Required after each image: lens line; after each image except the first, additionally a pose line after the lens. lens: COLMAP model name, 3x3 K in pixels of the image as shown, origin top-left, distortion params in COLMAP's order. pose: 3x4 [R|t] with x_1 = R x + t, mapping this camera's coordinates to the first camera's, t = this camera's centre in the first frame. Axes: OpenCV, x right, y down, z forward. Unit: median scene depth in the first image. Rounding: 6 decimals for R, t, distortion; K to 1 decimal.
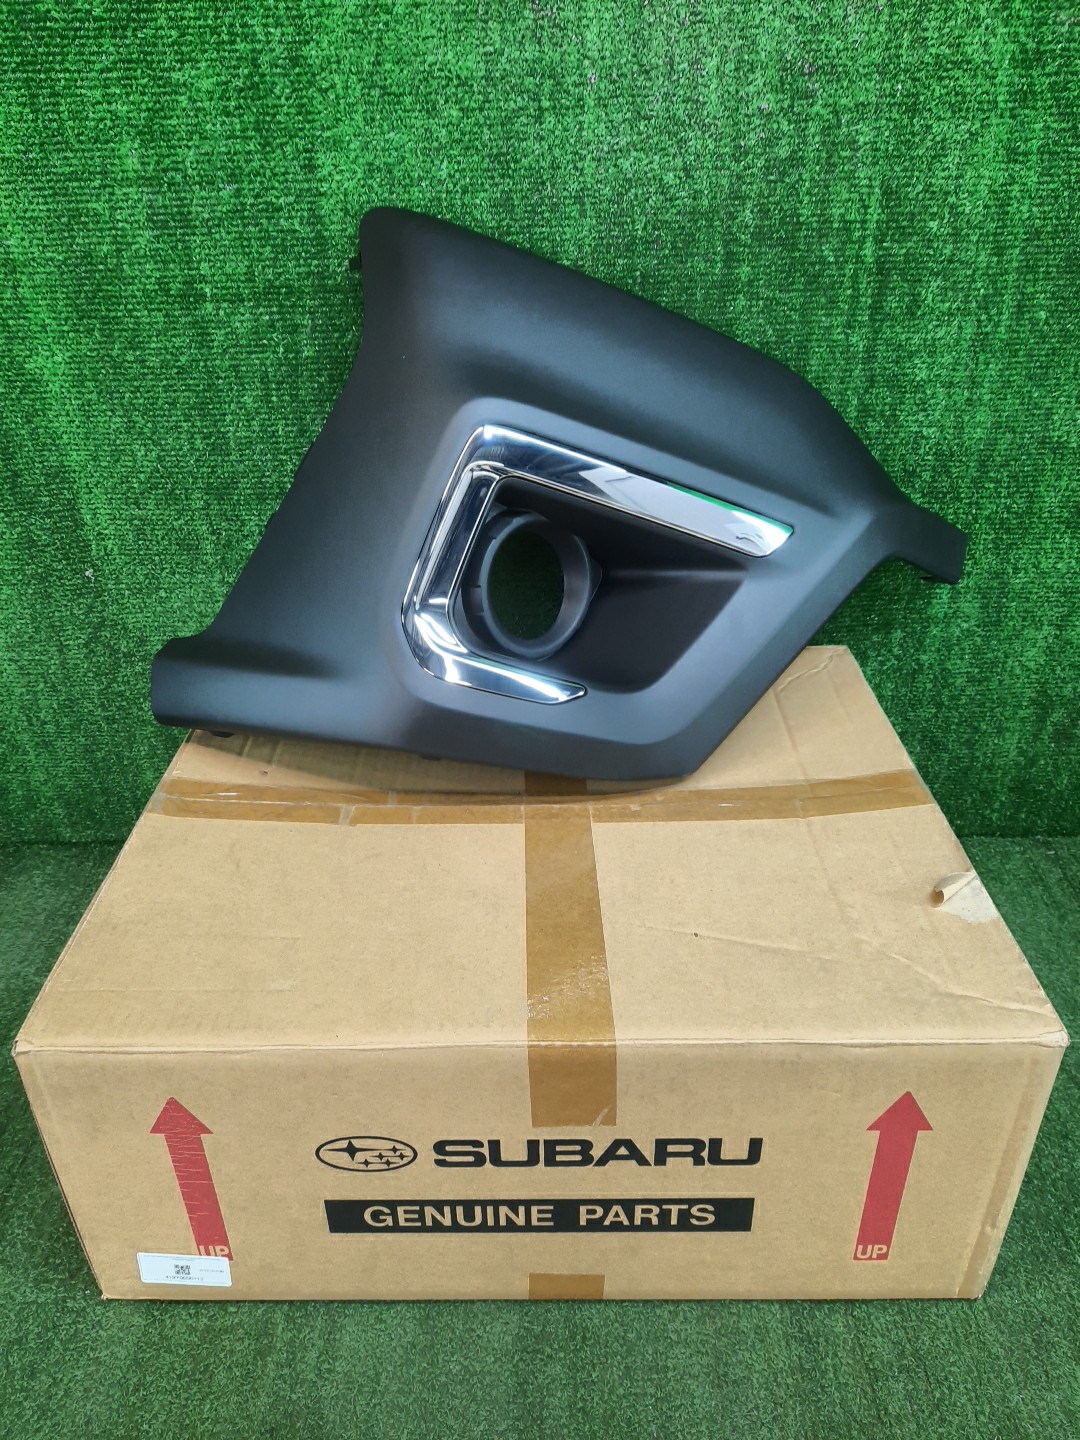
lens RADIAL K [[1065.6, 0, 543.0], [0, 1065.6, 721.8], [0, 0, 1]] dist [0.015731, -0.026578]
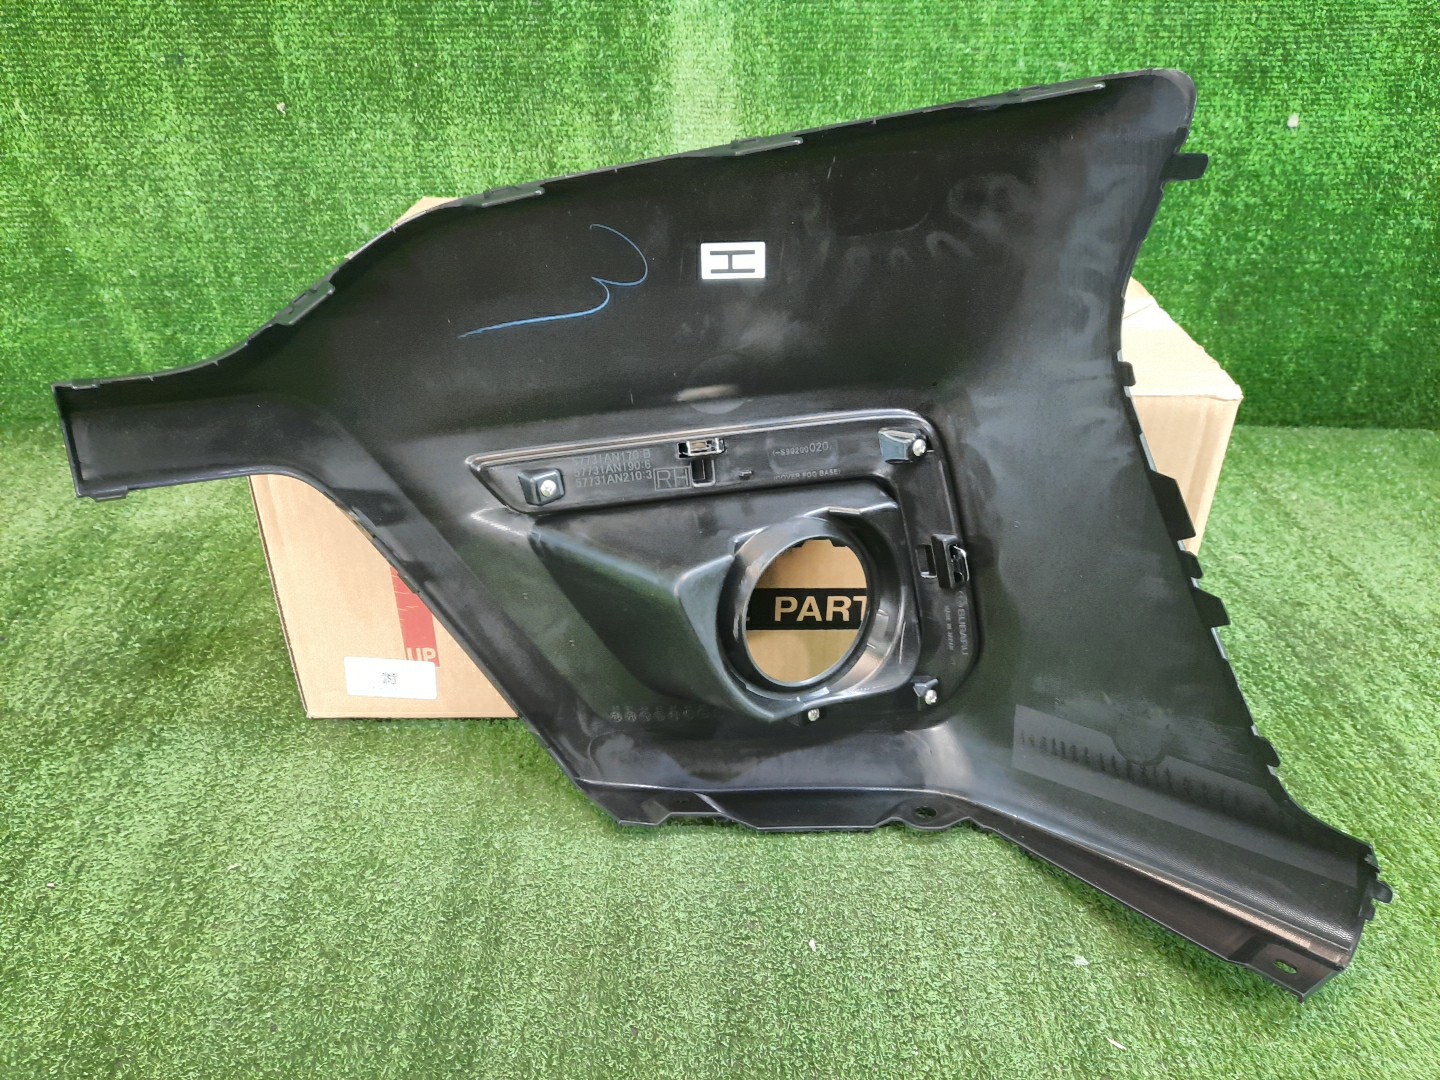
lens RADIAL K [[1065.6, 0, 723.7], [0, 1065.6, 543.0], [0, 0, 1]] dist [0.015731, -0.026578]
pose [[0.999509, 0.011502, 0.029132, -0.031646], [-0.011960, 0.999807, 0.015598, 0.258332], [-0.028947, -0.015939, 0.999454, -0.028980]]
